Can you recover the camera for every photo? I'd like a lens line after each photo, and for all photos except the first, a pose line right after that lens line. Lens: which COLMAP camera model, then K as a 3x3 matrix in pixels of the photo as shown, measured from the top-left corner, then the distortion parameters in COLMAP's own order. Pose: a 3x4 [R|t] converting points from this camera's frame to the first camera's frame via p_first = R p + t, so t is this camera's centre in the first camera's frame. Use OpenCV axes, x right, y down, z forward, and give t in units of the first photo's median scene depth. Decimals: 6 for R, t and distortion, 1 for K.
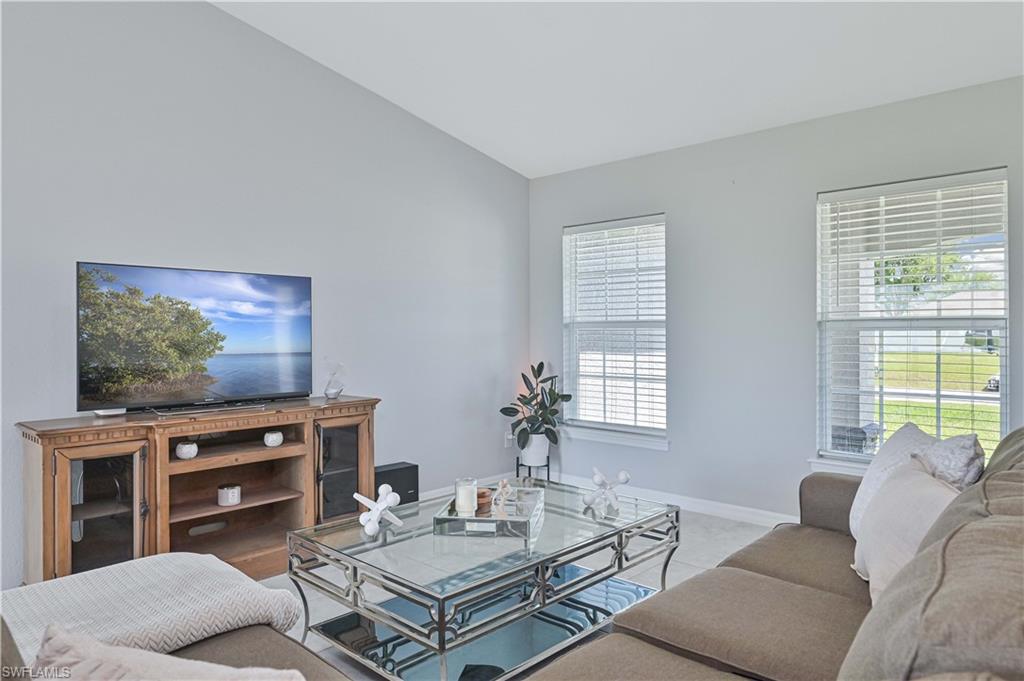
lens RADIAL K [[666.5, 0, 514.8], [0, 666.5, 332.0], [0, 0, 1]] dist [-0.002450, -0.003914]
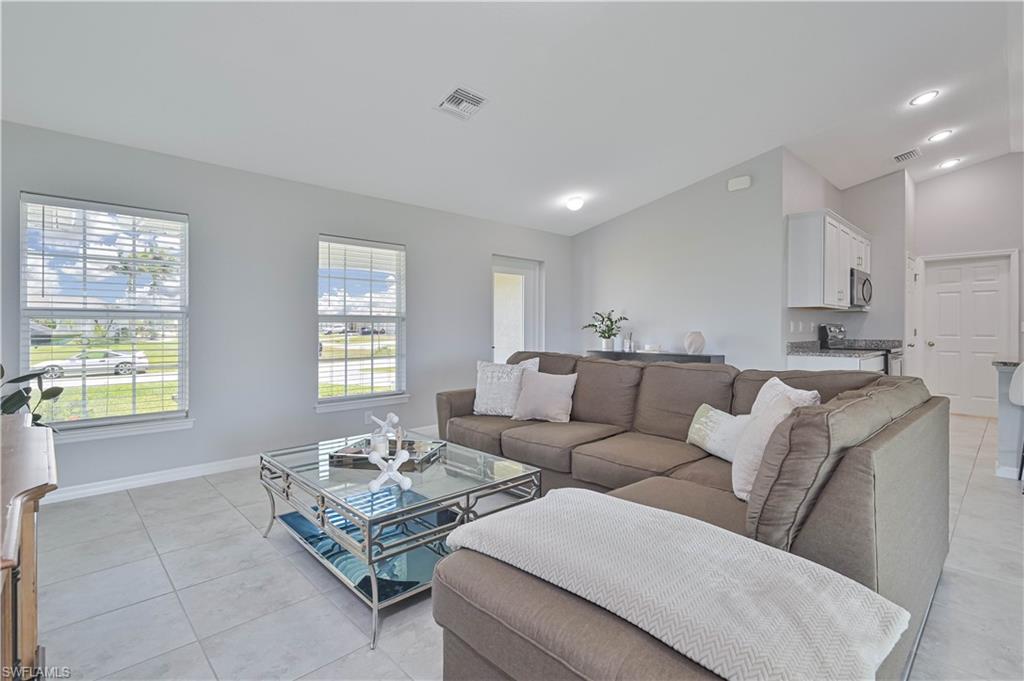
lens RADIAL K [[480.4, 0, 508.9], [0, 480.4, 329.9], [0, 0, 1]] dist [0.012001, 0.000678]
pose [[0.033592, -0.000401, 0.999436, -0.762449], [-0.000868, 1.000000, 0.000430, 0.011497], [-0.999435, -0.000882, 0.033592, 0.641859]]
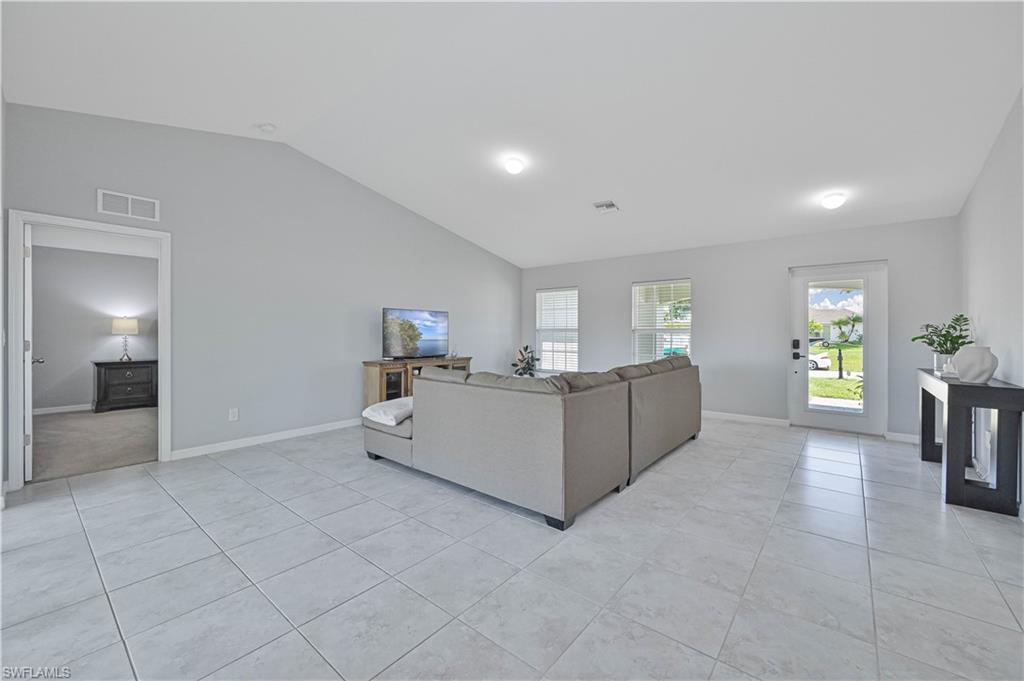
lens RADIAL K [[403.2, 0, 509.1], [0, 403.2, 334.2], [0, 0, 1]] dist [-0.009736, 0.000810]
pose [[0.998615, 0.009794, 0.051690, -0.156999], [-0.010004, 0.999943, 0.003796, -0.000120], [-0.051650, -0.004308, 0.998656, -0.713335]]
